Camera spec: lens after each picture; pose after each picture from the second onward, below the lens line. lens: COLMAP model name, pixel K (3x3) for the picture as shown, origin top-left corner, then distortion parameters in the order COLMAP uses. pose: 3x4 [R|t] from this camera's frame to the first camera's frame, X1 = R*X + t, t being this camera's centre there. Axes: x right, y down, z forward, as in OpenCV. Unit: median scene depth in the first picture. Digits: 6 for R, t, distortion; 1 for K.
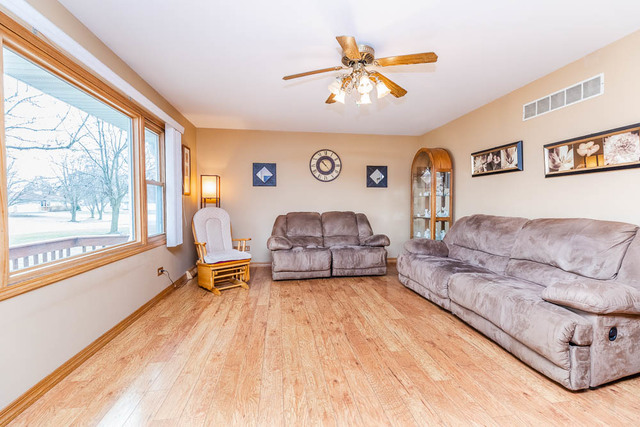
lens RADIAL K [[277.4, 0, 323.1], [0, 277.4, 211.3], [0, 0, 1]] dist [-0.000615, -0.000442]
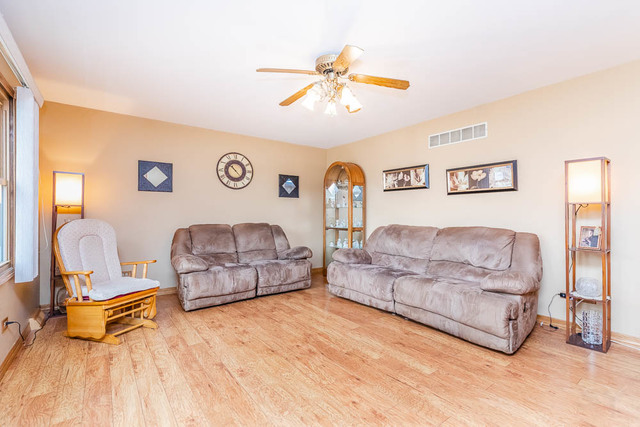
lens RADIAL K [[291.3, 0, 332.5], [0, 291.3, 214.0], [0, 0, 1]] dist [0.000884, 0.001092]
pose [[0.874263, 0.004208, 0.485434, -0.273307], [0.008711, 0.999665, -0.024355, -0.005396], [-0.485374, 0.025521, 0.873934, 0.078755]]
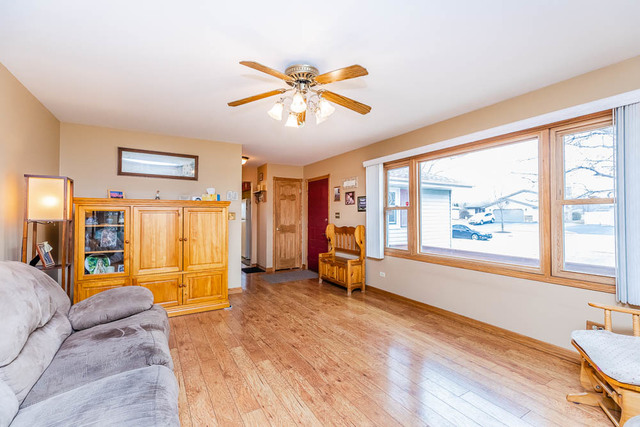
lens RADIAL K [[291.3, 0, 325.3], [0, 291.3, 211.6], [0, 0, 1]] dist [0.000884, 0.001092]
pose [[-0.922732, 0.002855, -0.385431, 0.318378], [-0.003286, 0.999878, 0.015273, -0.084270], [0.385428, 0.015359, -0.922610, 1.425942]]
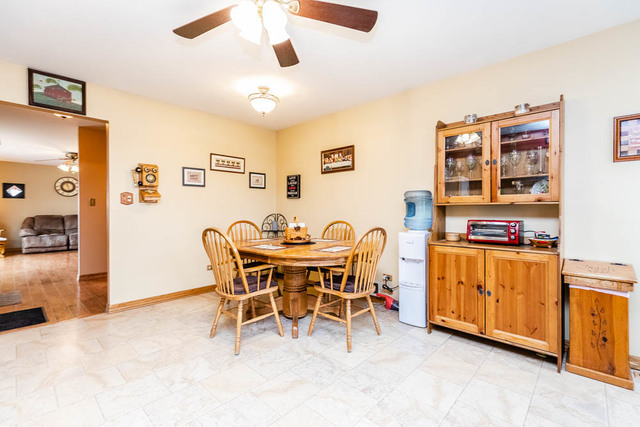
lens RADIAL K [[291.3, 0, 323.1], [0, 291.3, 212.1], [0, 0, 1]] dist [0.000884, 0.001092]
pose [[0.793989, 0.000386, 0.607933, 0.253670], [0.014919, 0.999686, -0.020121, 0.066330], [-0.607750, 0.025045, 0.793734, -2.039895]]
